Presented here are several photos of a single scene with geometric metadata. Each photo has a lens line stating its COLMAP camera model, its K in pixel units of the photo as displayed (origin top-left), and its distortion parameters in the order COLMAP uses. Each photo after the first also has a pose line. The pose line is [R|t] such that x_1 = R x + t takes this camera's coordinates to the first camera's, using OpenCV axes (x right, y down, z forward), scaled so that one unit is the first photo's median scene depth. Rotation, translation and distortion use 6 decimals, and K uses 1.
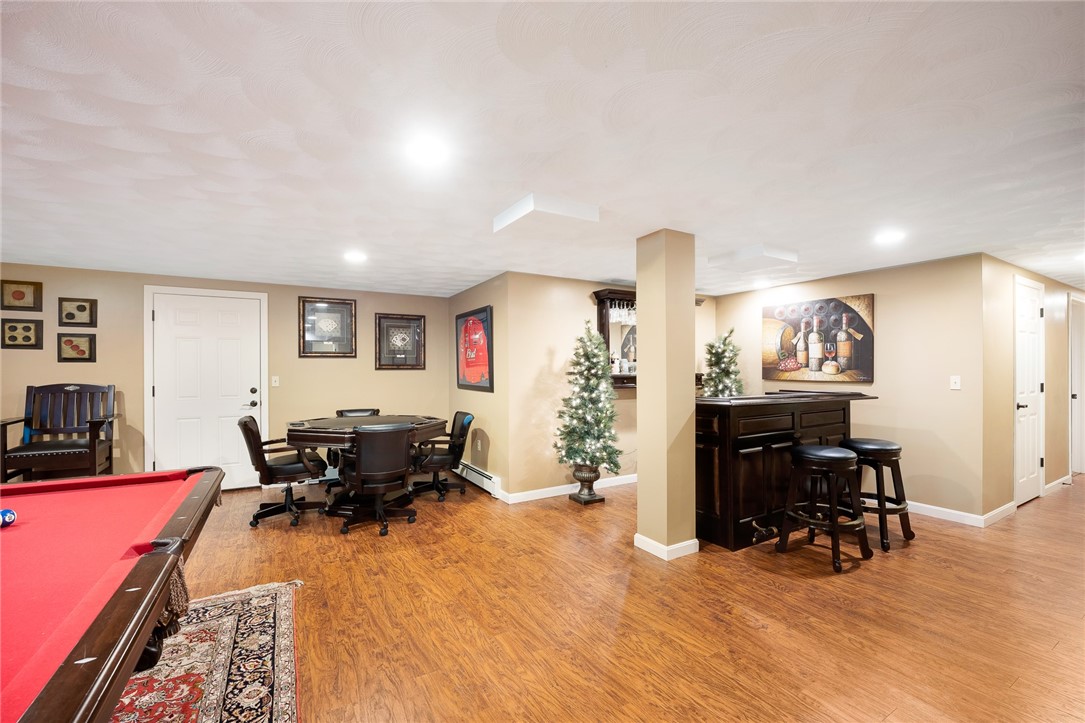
lens RADIAL K [[458.5, 0, 539.7], [0, 458.5, 366.0], [0, 0, 1]] dist [-0.021756, 0.000964]
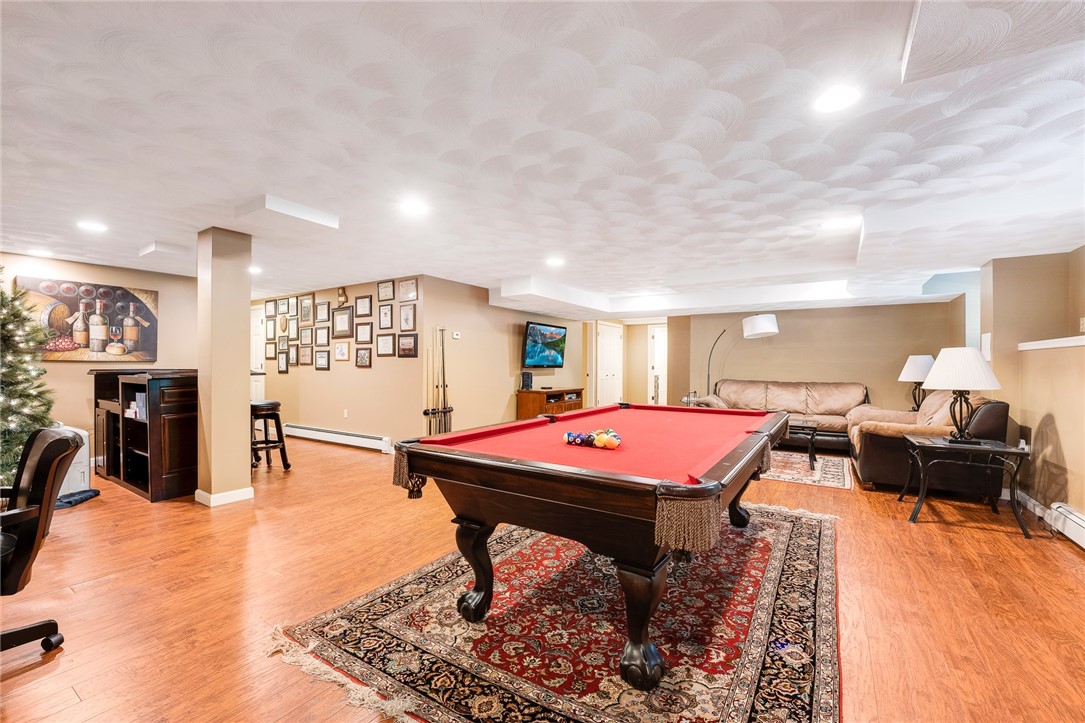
lens RADIAL K [[458.5, 0, 543.4], [0, 458.5, 366.0], [0, 0, 1]] dist [-0.021756, 0.000964]
pose [[-0.458056, -0.004014, 0.888914, -0.841874], [-0.011991, 0.999927, -0.001663, 0.035894], [-0.888843, -0.011420, -0.458070, 0.596390]]
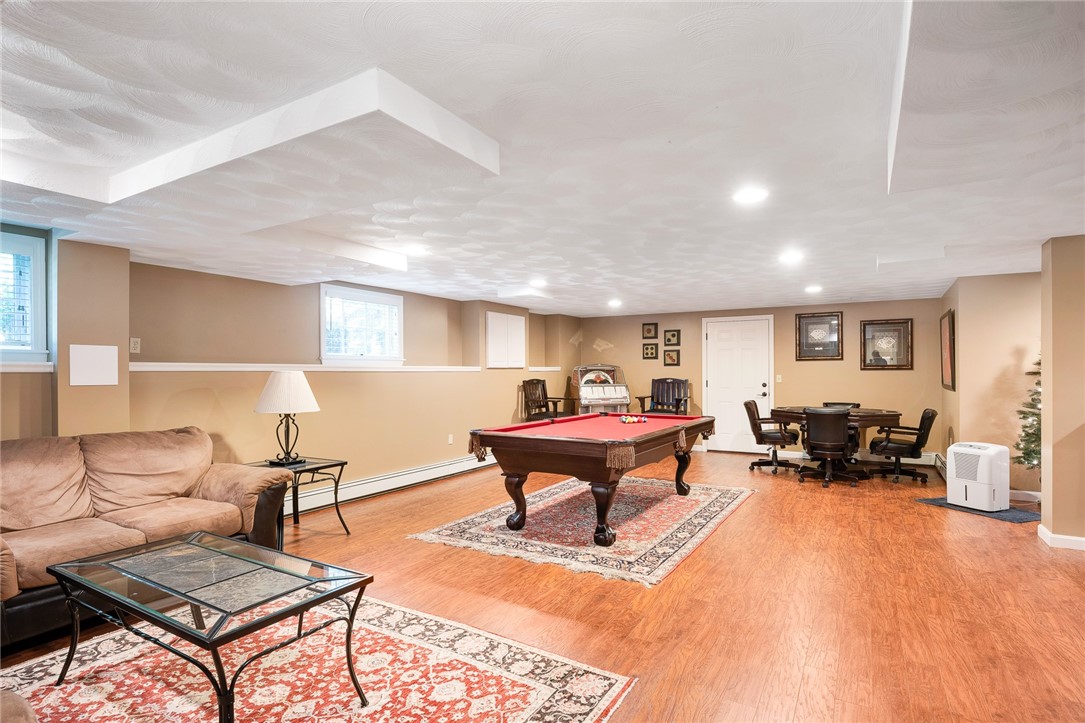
lens RADIAL K [[541.0, 0, 539.7], [0, 541.0, 369.3], [0, 0, 1]] dist [0.031620, 0.000504]
pose [[0.480253, -0.002600, -0.877126, 0.572975], [0.010957, 0.999935, 0.003036, -0.007645], [0.877061, -0.011069, 0.480251, -0.469388]]
